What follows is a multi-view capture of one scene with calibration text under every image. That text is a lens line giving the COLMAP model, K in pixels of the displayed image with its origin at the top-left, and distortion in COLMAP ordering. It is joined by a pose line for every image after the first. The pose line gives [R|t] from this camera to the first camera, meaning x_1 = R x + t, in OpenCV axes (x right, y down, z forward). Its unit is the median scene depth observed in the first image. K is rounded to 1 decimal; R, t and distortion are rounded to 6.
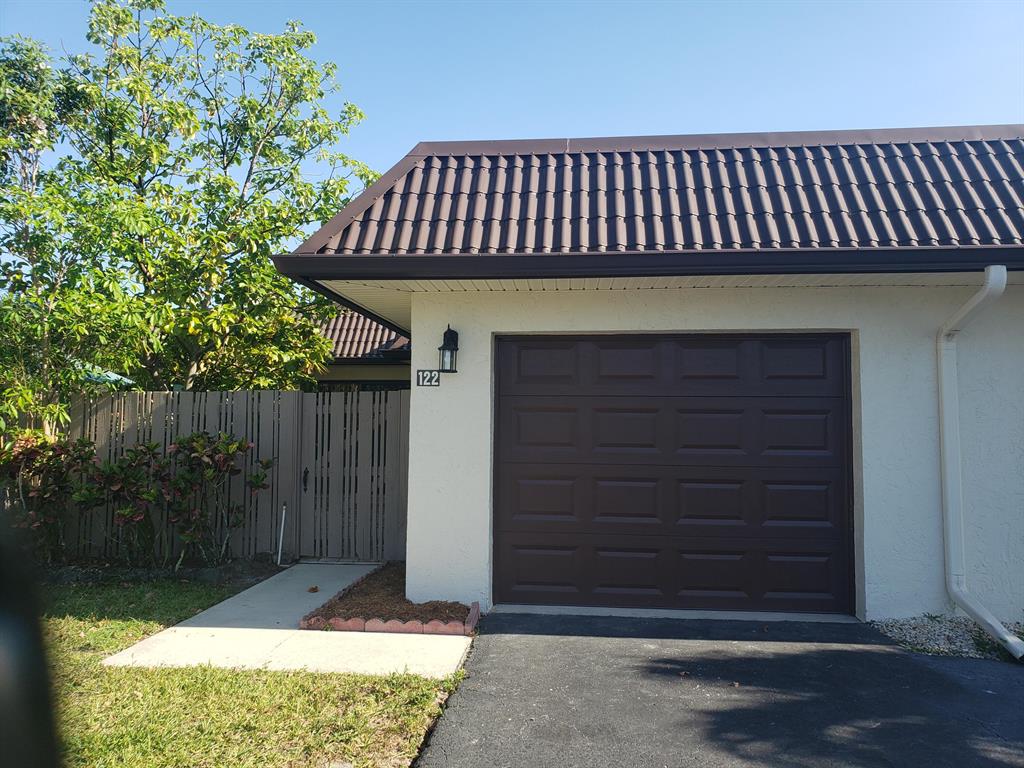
lens RADIAL K [[830.3, 0, 512.0], [0, 830.3, 384.0], [0, 0, 1]] dist [-0.004461, 0.001900]
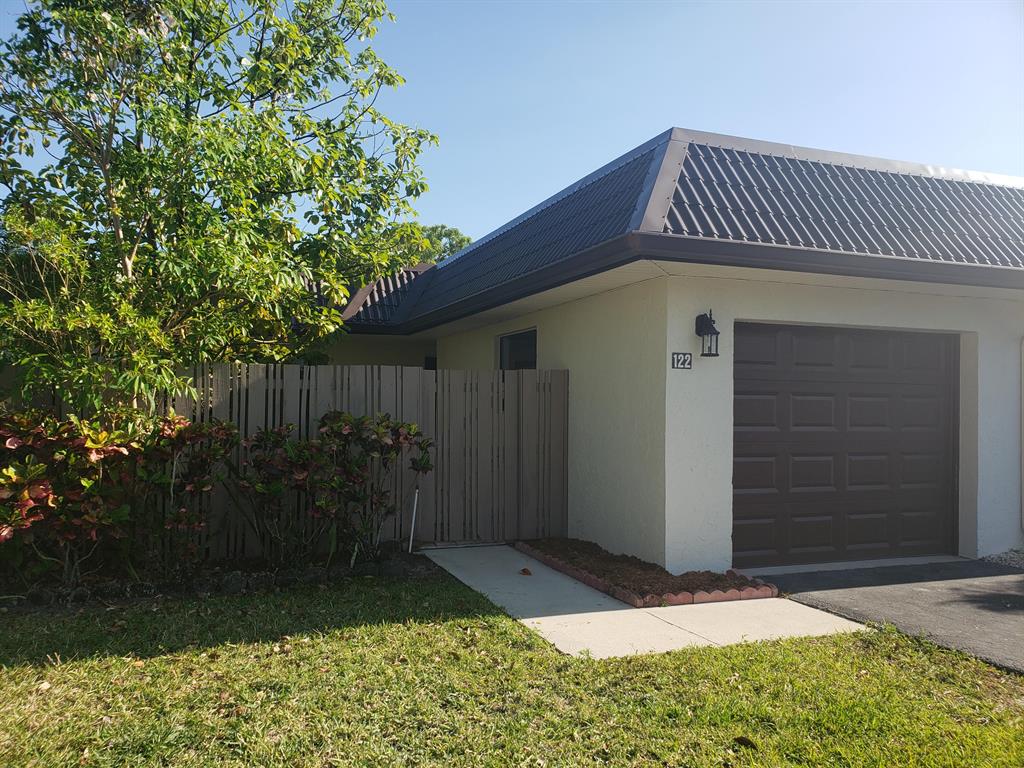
lens RADIAL K [[830.3, 0, 512.0], [0, 830.3, 384.0], [0, 0, 1]] dist [-0.004461, 0.001900]
pose [[0.907599, 0.009106, 0.419740, -0.737073], [-0.023449, 0.999304, 0.029025, -0.003225], [-0.419183, -0.036185, 0.907180, 0.138452]]
